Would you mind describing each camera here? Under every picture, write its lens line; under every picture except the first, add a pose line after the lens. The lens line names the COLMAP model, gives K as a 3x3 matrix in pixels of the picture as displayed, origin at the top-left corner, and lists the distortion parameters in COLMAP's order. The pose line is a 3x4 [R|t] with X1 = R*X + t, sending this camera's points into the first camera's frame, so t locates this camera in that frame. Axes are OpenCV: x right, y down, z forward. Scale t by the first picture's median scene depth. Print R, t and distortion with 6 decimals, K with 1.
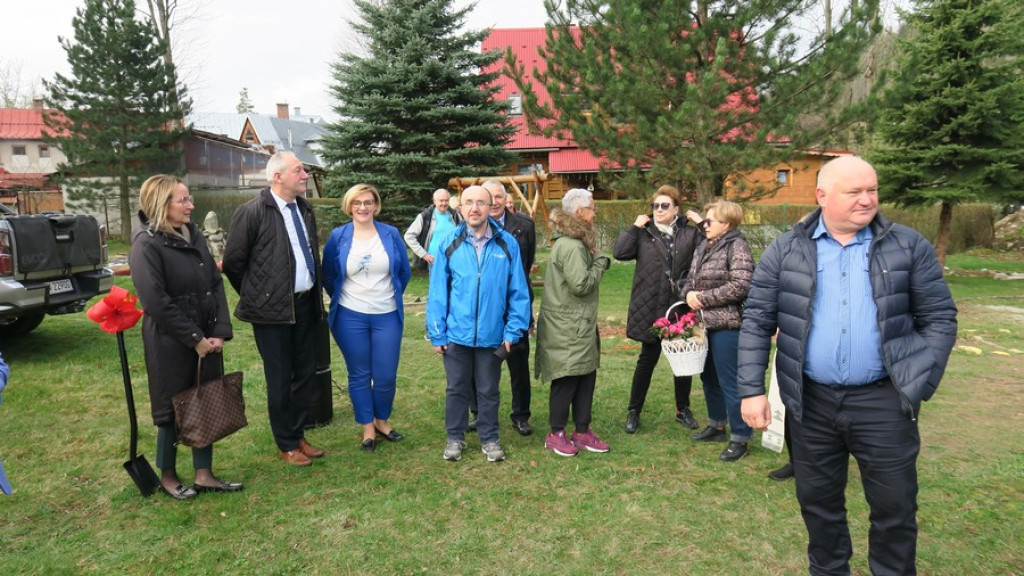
lens RADIAL K [[710.5, 0, 517.5], [0, 710.5, 290.9], [0, 0, 1]] dist [-0.012391, 0.005079]
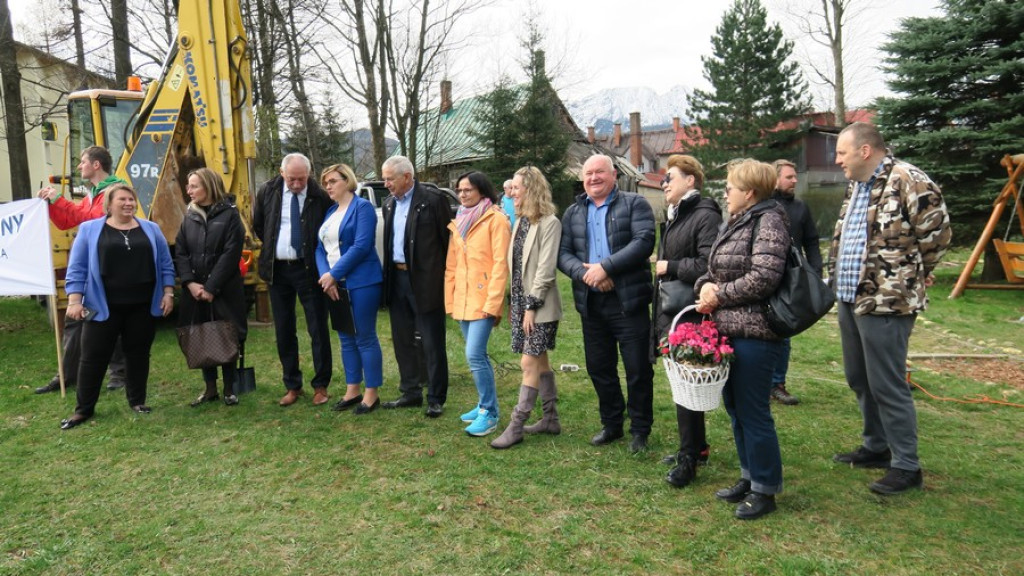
lens RADIAL K [[728.7, 0, 510.6], [0, 728.7, 292.7], [0, 0, 1]] dist [-0.013654, 0.009420]
pose [[0.614945, 0.073595, -0.785129, 0.181193], [-0.074547, 0.996602, 0.035030, -0.000103], [0.785039, 0.036988, 0.618341, 0.094996]]
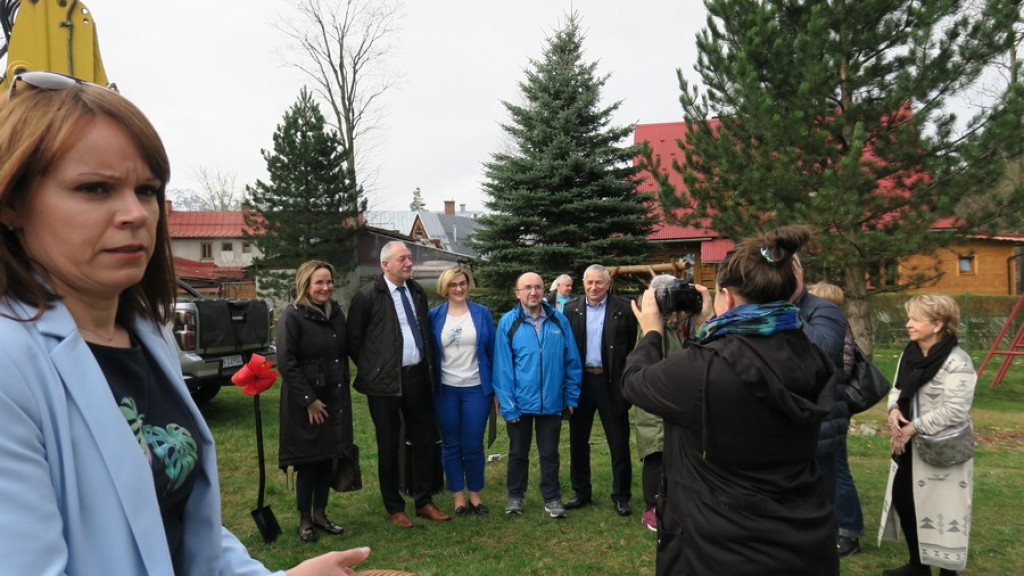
lens RADIAL K [[710.5, 0, 517.5], [0, 710.5, 290.9], [0, 0, 1]] dist [-0.012391, 0.005079]
pose [[0.976291, -0.000181, -0.216462, 0.020356], [-0.027152, 0.991999, -0.123294, 0.003896], [0.214752, 0.126248, 0.968474, -0.010755]]
